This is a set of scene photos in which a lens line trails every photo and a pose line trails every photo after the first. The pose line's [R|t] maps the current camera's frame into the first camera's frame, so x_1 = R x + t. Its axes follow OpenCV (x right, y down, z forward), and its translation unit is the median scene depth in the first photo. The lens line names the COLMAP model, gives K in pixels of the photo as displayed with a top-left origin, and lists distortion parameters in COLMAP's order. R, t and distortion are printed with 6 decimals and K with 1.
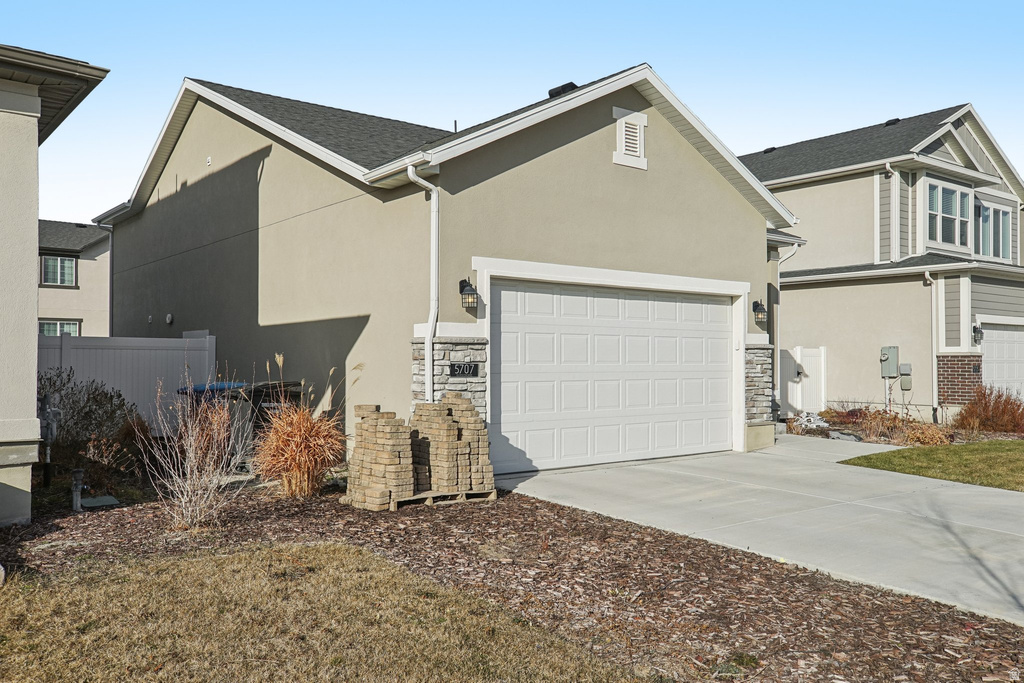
lens RADIAL K [[870.0, 0, 512.0], [0, 870.0, 341.5], [0, 0, 1]] dist [-0.145678, 0.000219]
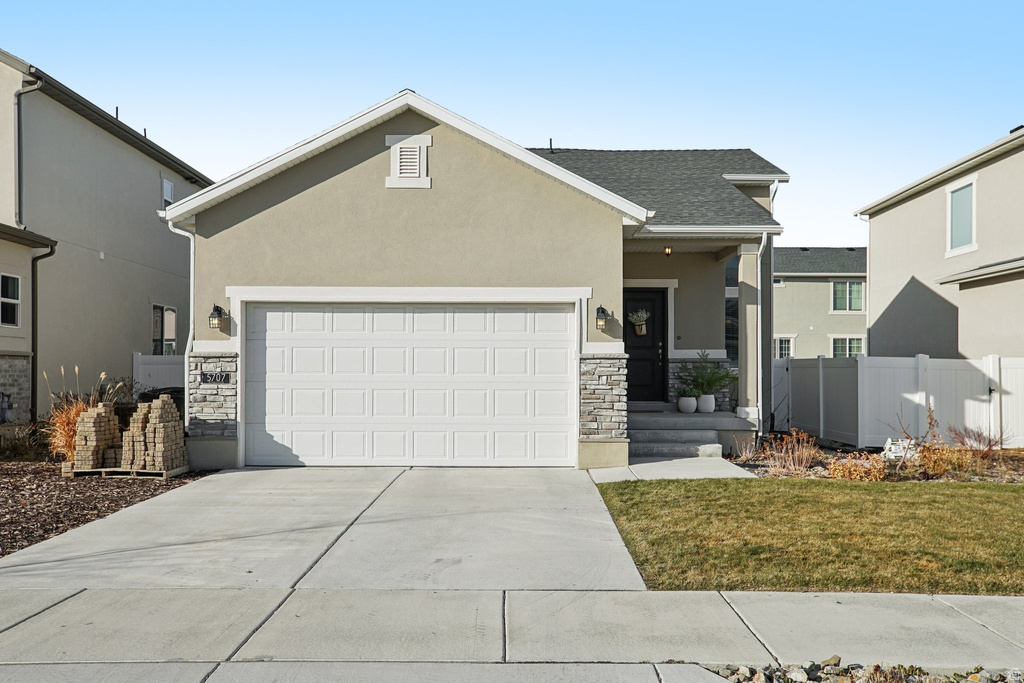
lens RADIAL K [[934.1, 0, 512.0], [0, 934.1, 341.5], [0, 0, 1]] dist [0.003203, 0.003834]
pose [[0.786900, -0.020173, -0.616751, 1.087016], [0.011342, 0.999769, -0.018230, 0.009385], [0.616977, 0.007350, 0.786947, 0.201334]]
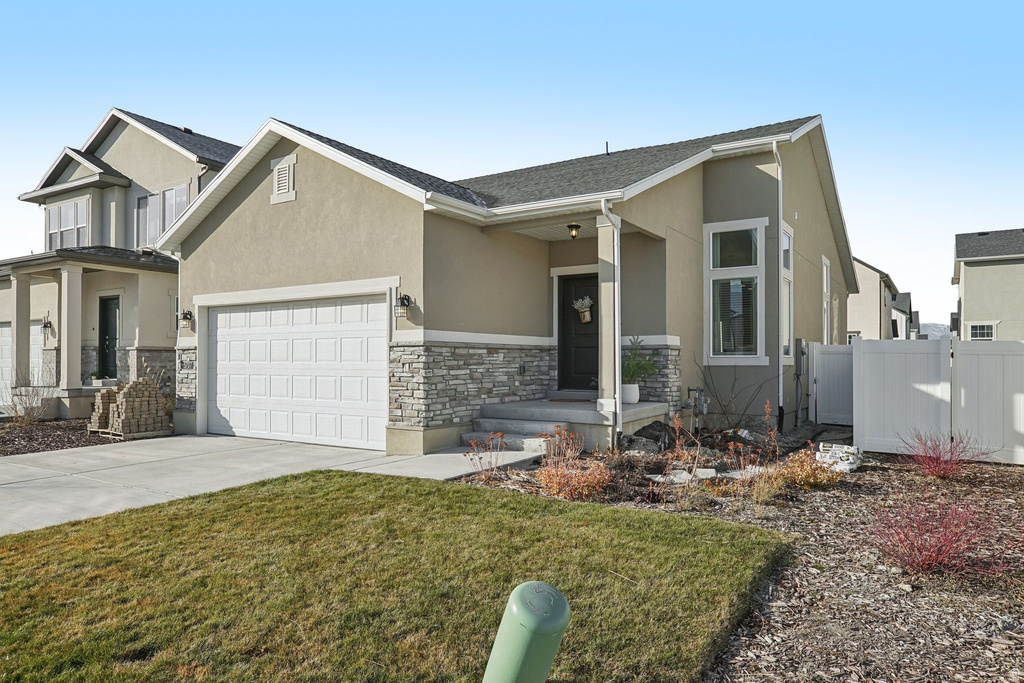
lens RADIAL K [[675.7, 0, 512.3], [0, 675.7, 343.3], [0, 0, 1]] dist [-0.037370, -0.000291]
pose [[0.325749, -0.027412, -0.945059, 1.323904], [0.020142, 0.999554, -0.022050, 0.030786], [0.945242, -0.011853, 0.326156, 1.145483]]
